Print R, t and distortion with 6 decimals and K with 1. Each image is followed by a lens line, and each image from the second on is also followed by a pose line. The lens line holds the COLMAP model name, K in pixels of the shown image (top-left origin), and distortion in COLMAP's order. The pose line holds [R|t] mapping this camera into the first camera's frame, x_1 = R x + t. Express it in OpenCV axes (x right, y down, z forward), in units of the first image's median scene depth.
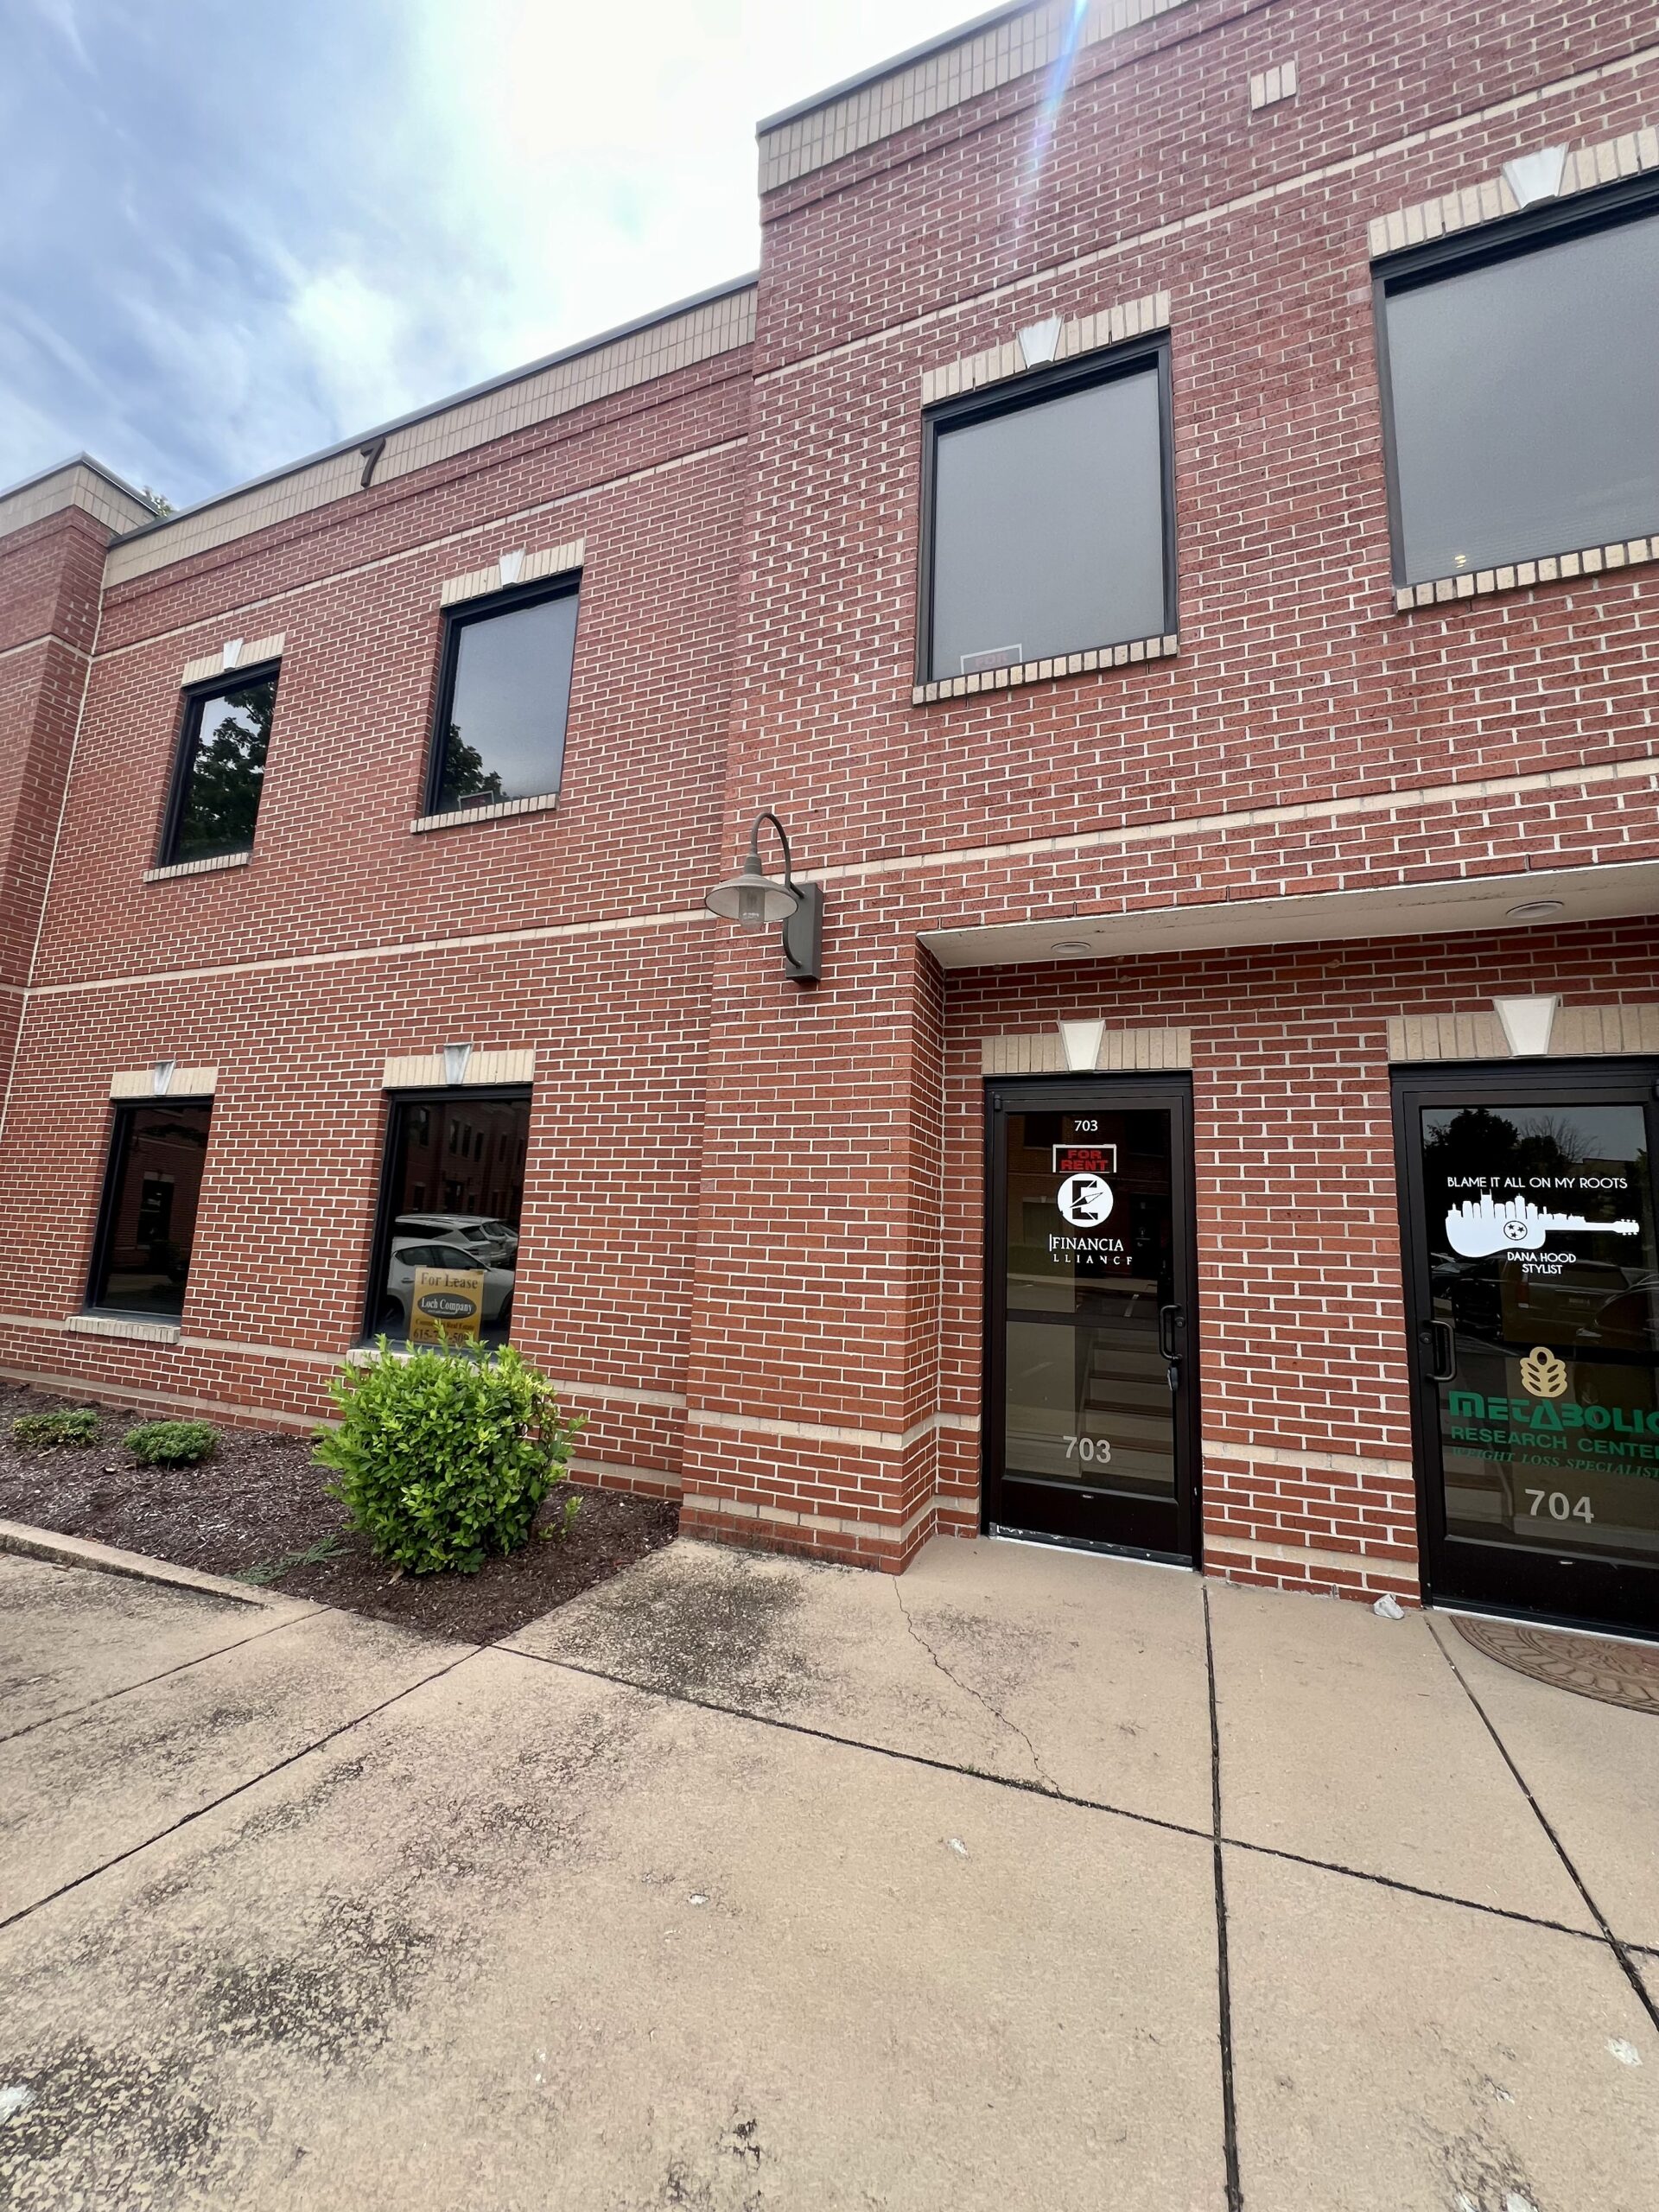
lens RADIAL K [[893.1, 0, 829.5], [0, 893.1, 1106.0], [0, 0, 1]] dist [-0.001378, -0.000128]
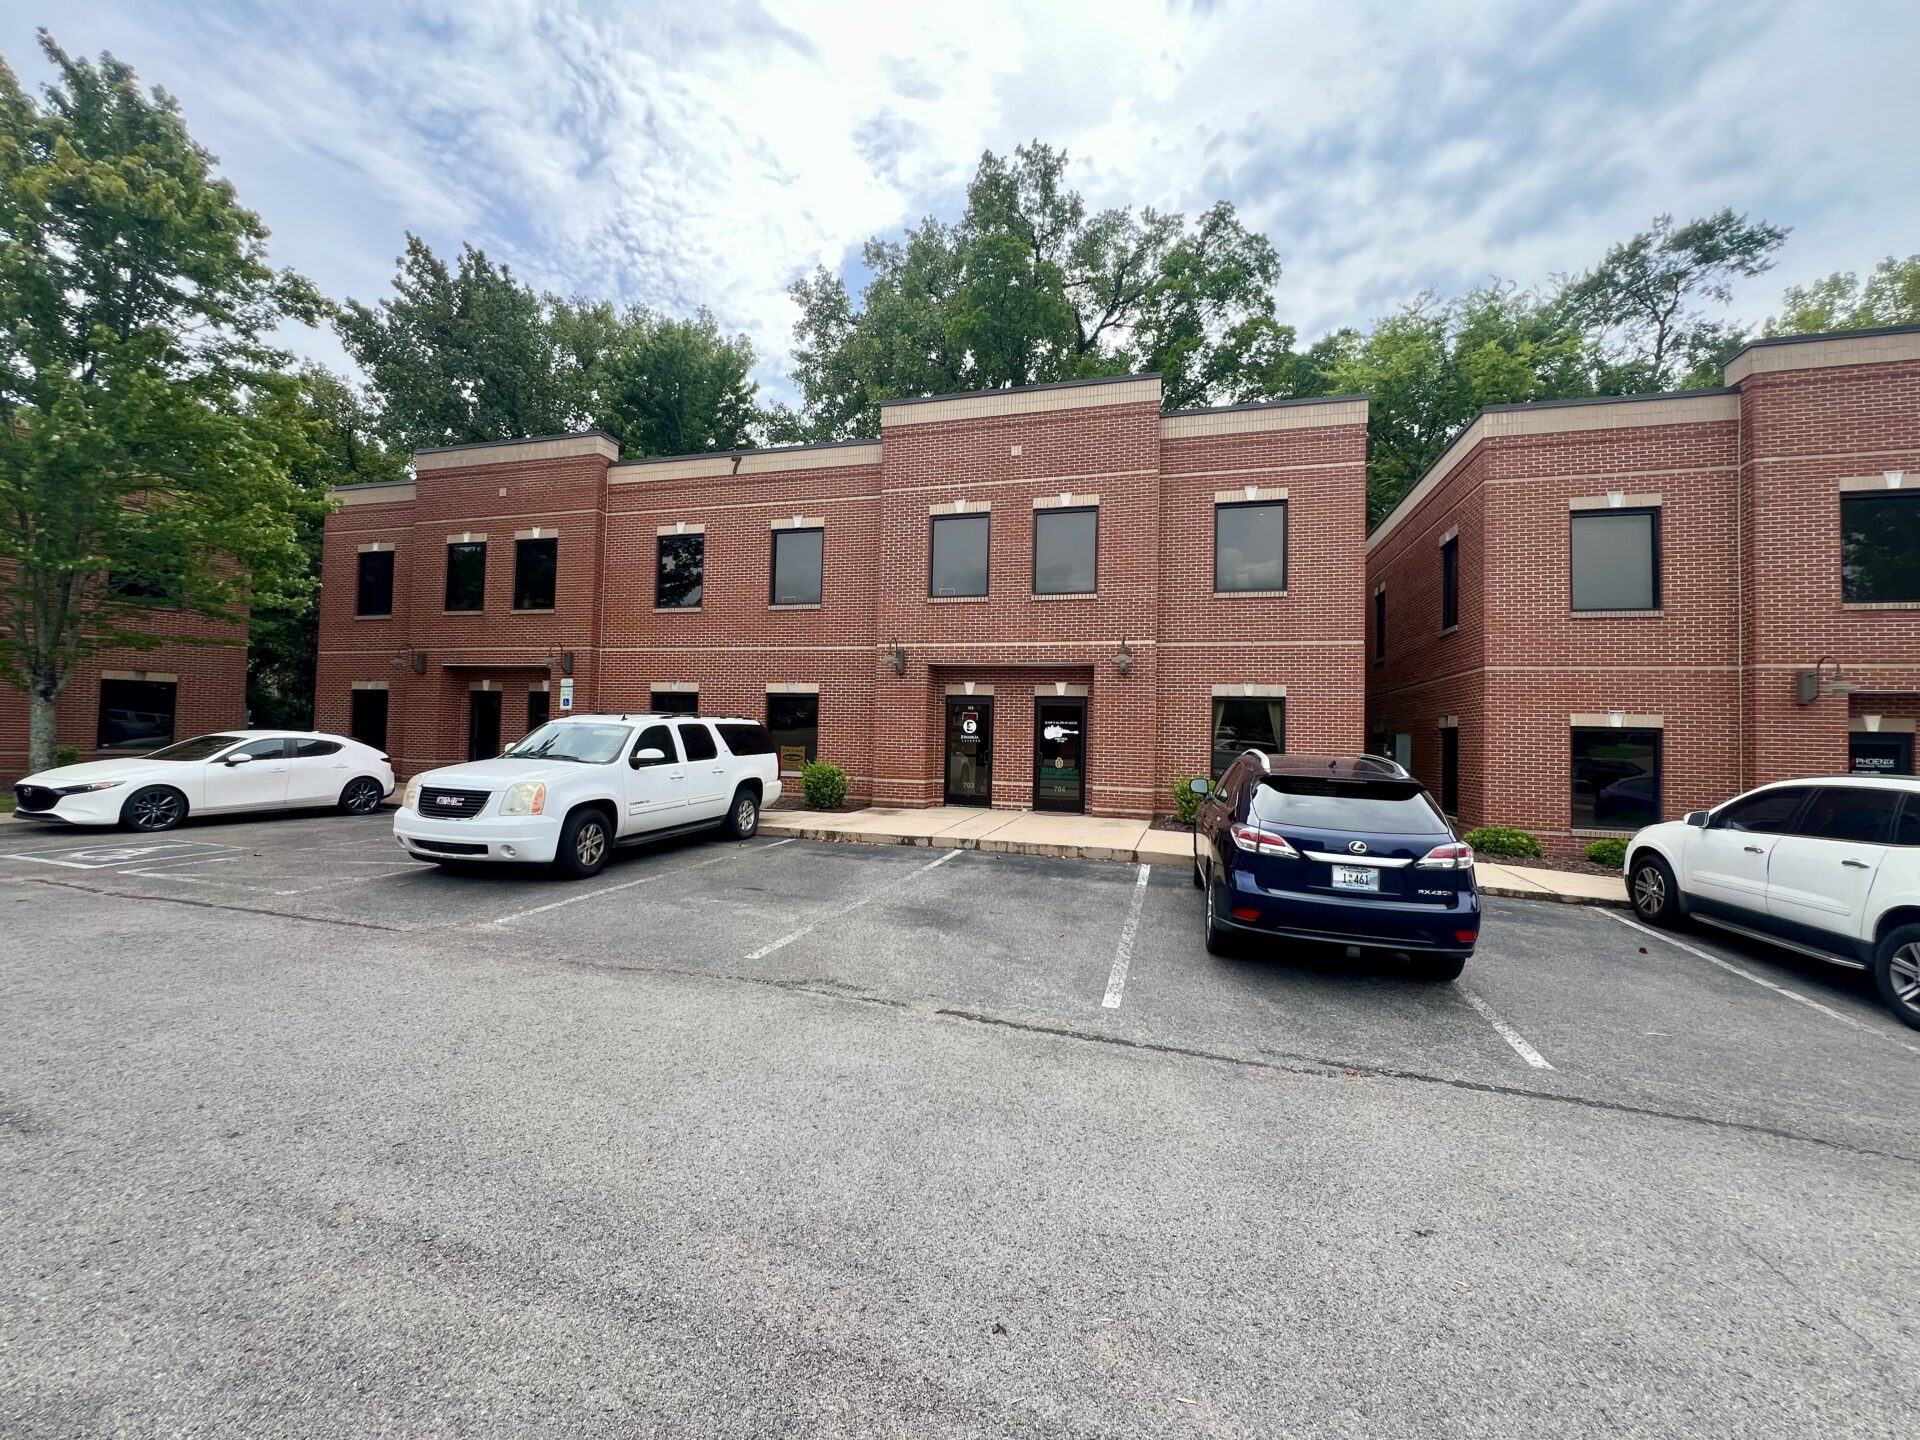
lens RADIAL K [[775.2, 0, 960.0], [0, 775.2, 720.0], [0, 0, 1]] dist [-0.001378, -0.000128]
pose [[0.993568, -0.011245, 0.112676, -0.156786], [-0.003236, 0.991831, 0.127522, -0.378378], [-0.113189, -0.127066, 0.985415, -2.496704]]
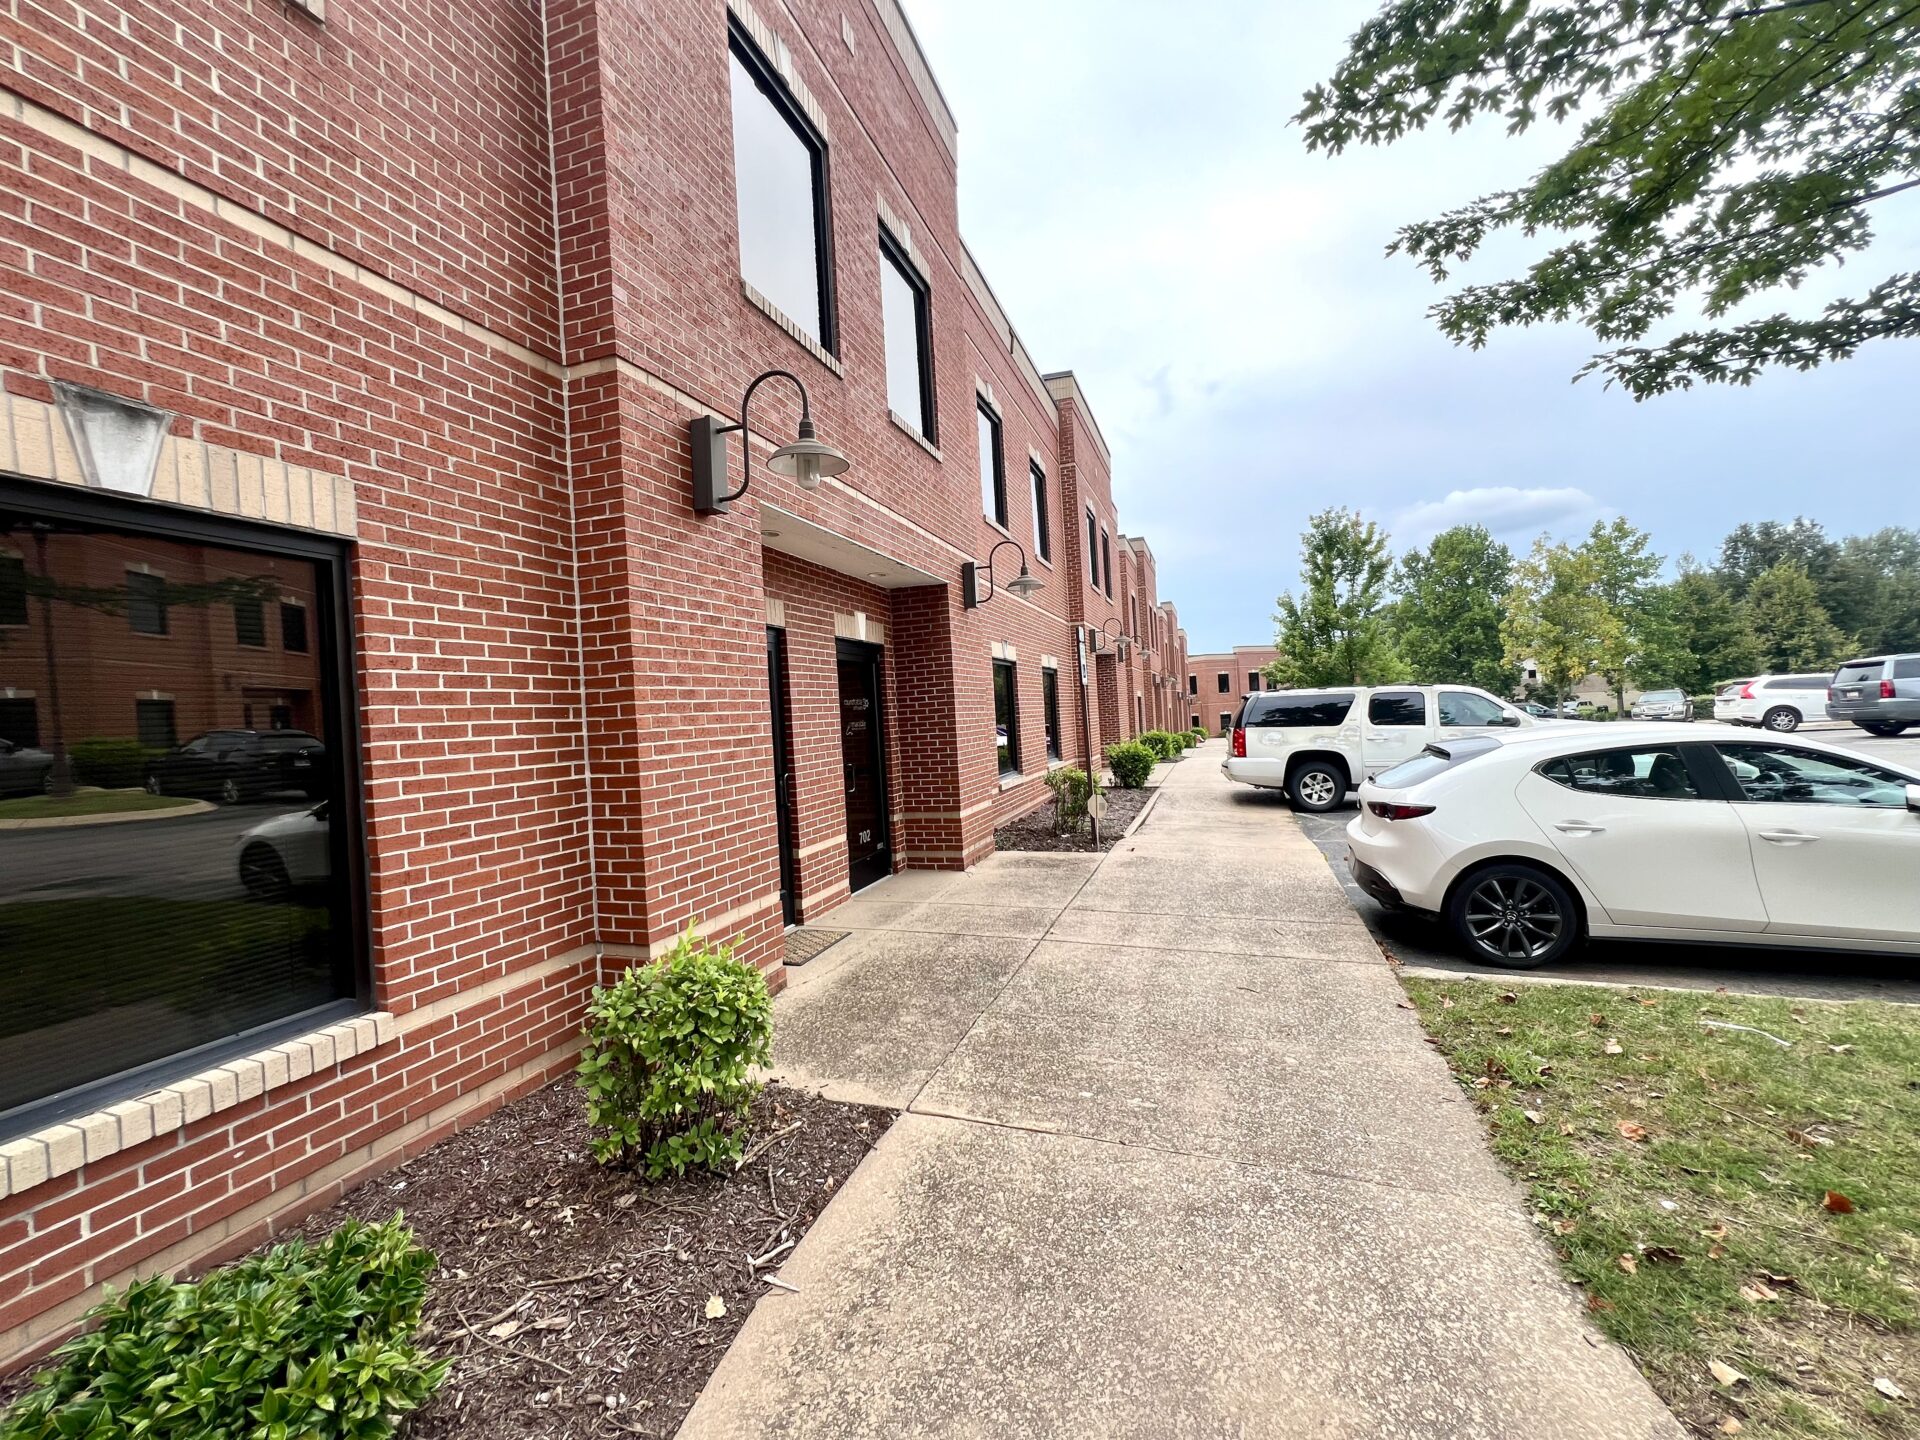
lens RADIAL K [[775.2, 0, 960.0], [0, 775.2, 720.0], [0, 0, 1]] dist [-0.001378, -0.000128]
pose [[-0.051742, -0.043901, 0.997695, -1.001207], [-0.108468, 0.993370, 0.038086, 0.033291], [-0.992753, -0.106247, -0.056160, 0.742510]]
